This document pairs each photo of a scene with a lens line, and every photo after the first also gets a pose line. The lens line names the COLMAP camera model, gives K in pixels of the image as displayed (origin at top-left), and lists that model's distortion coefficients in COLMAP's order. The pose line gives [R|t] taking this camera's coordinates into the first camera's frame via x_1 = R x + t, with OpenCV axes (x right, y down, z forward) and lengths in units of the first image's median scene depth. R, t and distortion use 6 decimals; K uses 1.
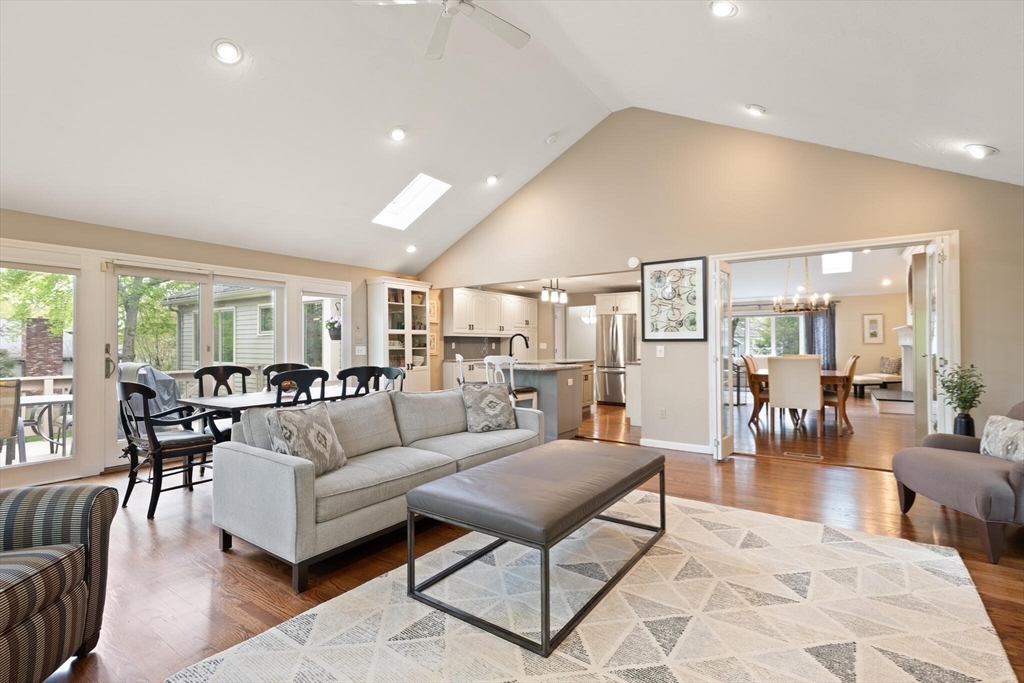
lens RADIAL K [[471.1, 0, 516.3], [0, 471.1, 337.2], [0, 0, 1]] dist [0.009721, -0.002526]
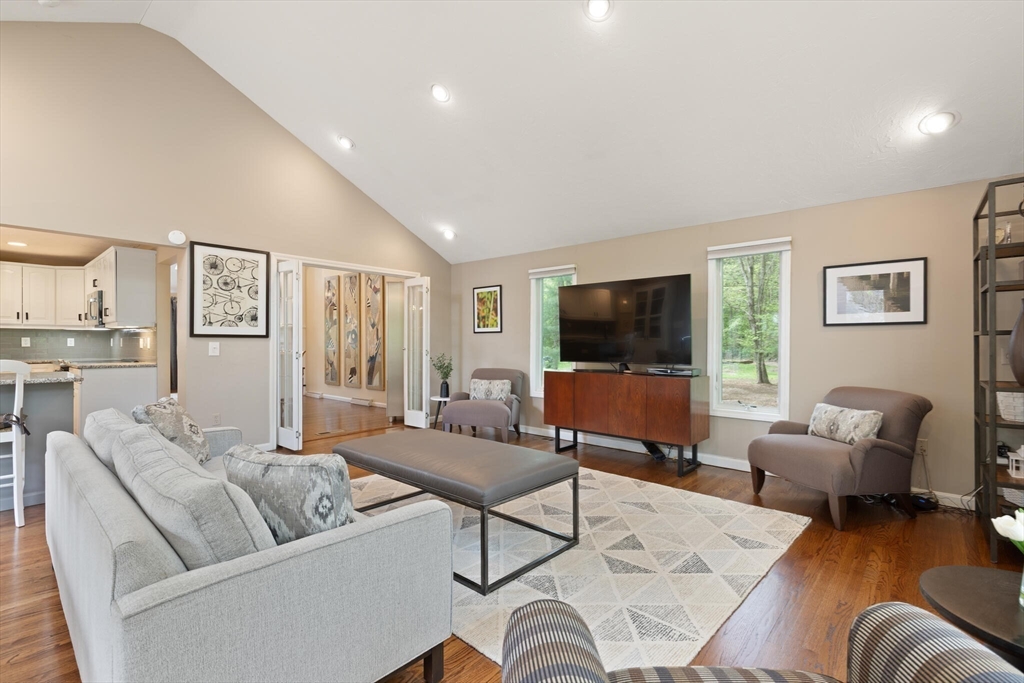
lens RADIAL K [[471.1, 0, 519.6], [0, 471.1, 345.3], [0, 0, 1]] dist [0.009721, -0.002526]
pose [[0.112485, -0.003665, 0.993647, -0.392005], [-0.020473, 0.999772, 0.006005, 0.005693], [-0.993443, -0.021018, 0.112384, 0.270814]]
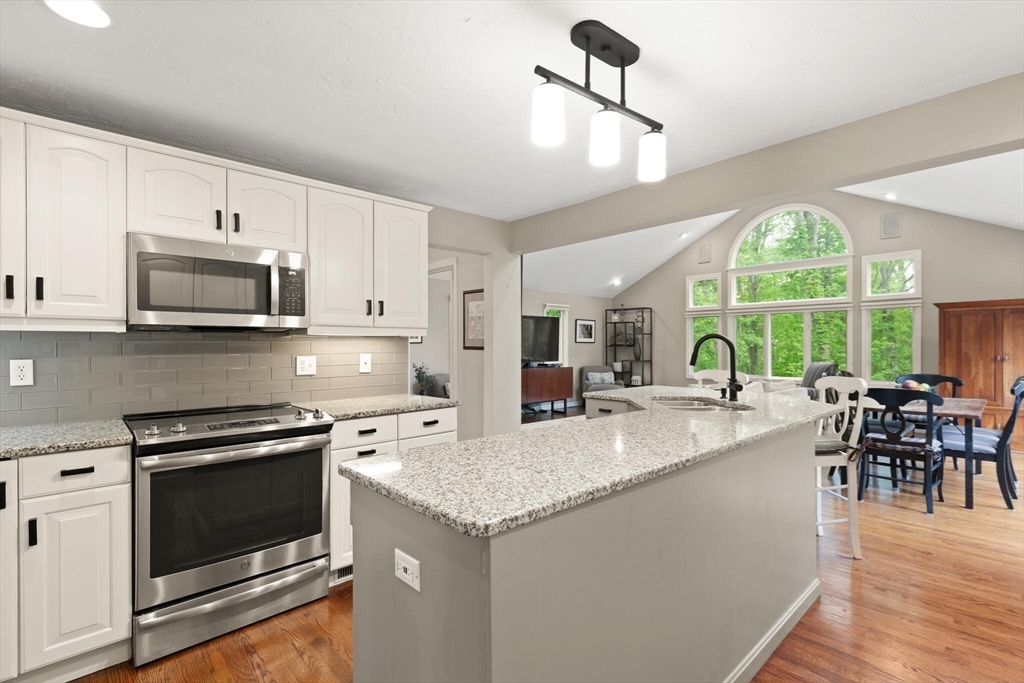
lens RADIAL K [[471.1, 0, 514.0], [0, 471.1, 347.3], [0, 0, 1]] dist [0.009721, -0.002526]
pose [[-0.974194, 0.004354, 0.225672, 0.084631], [0.001663, 0.999925, -0.012113, 0.008760], [-0.225708, -0.011426, -0.974128, 1.429936]]
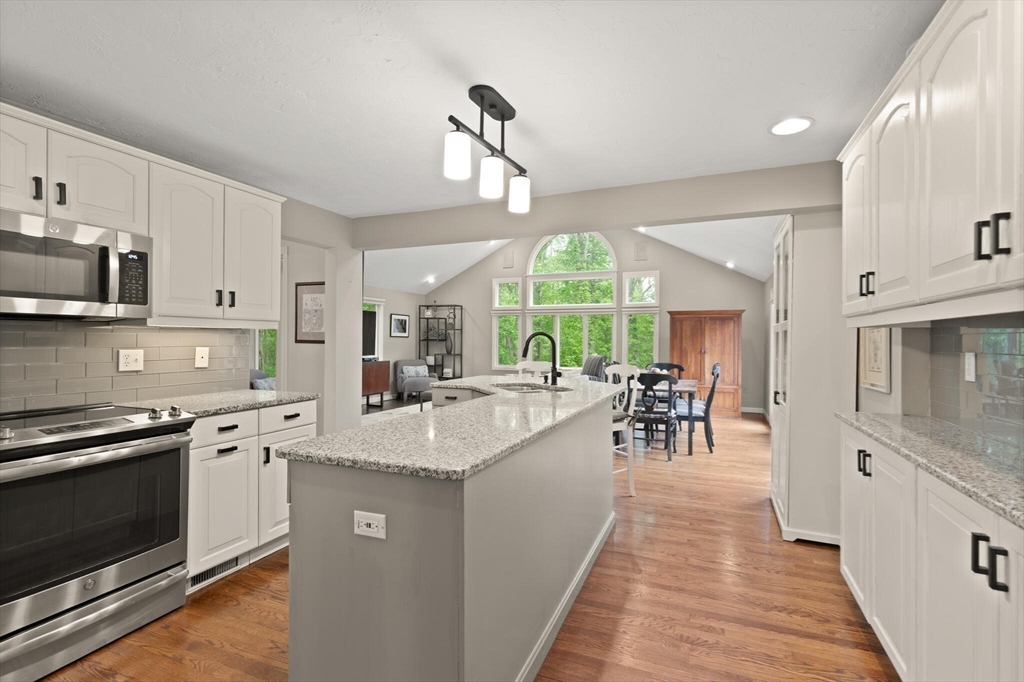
lens RADIAL K [[471.1, 0, 514.1], [0, 471.1, 340.5], [0, 0, 1]] dist [0.009721, -0.002526]
pose [[-0.979542, -0.003688, -0.201208, 0.145822], [-0.000832, 0.999898, -0.014277, 0.009309], [0.201240, -0.013817, -0.979445, 1.492034]]
